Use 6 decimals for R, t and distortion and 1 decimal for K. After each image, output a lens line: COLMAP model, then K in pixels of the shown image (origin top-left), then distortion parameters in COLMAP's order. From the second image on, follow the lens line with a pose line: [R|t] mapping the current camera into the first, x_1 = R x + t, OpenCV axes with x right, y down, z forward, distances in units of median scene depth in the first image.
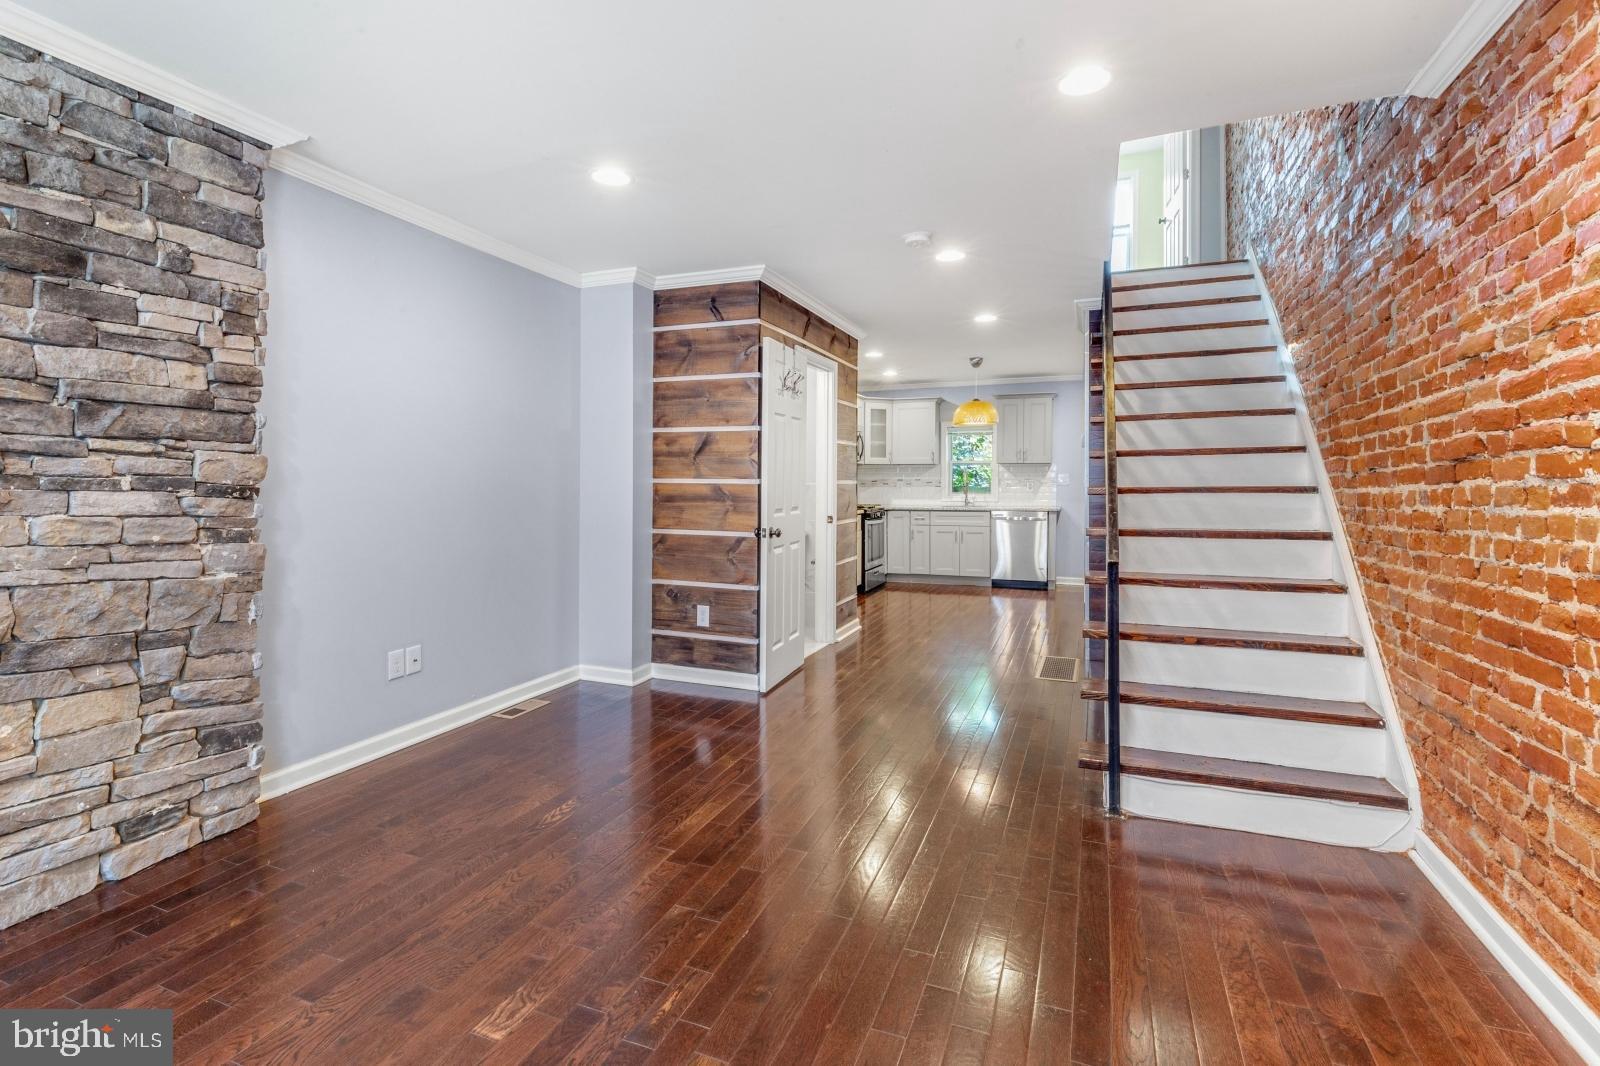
lens RADIAL K [[726.4, 0, 771.1], [0, 726.4, 478.3], [0, 0, 1]] dist [0.005313, -0.001596]
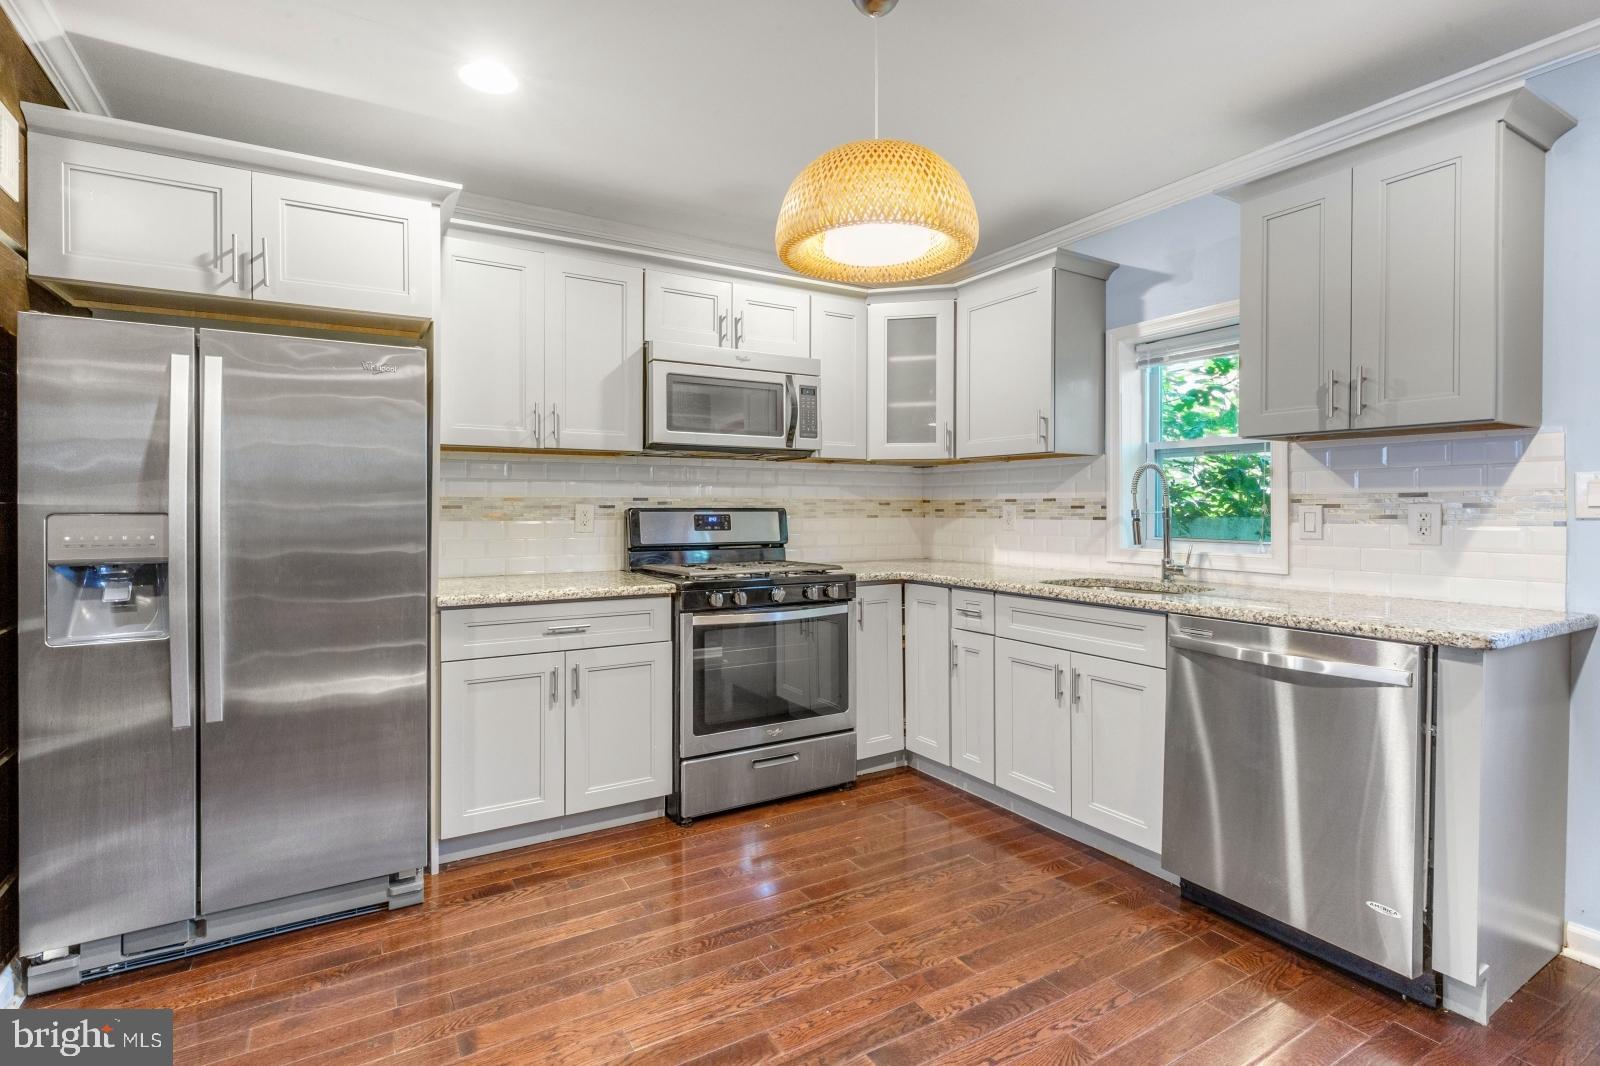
lens RADIAL K [[726.4, 0, 745.8], [0, 726.4, 510.9], [0, 0, 1]] dist [0.005313, -0.001596]
pose [[0.799951, 0.005940, -0.600036, 0.829194], [0.000227, 0.999948, 0.010201, 0.011019], [0.600065, -0.008297, 0.799908, 1.704364]]
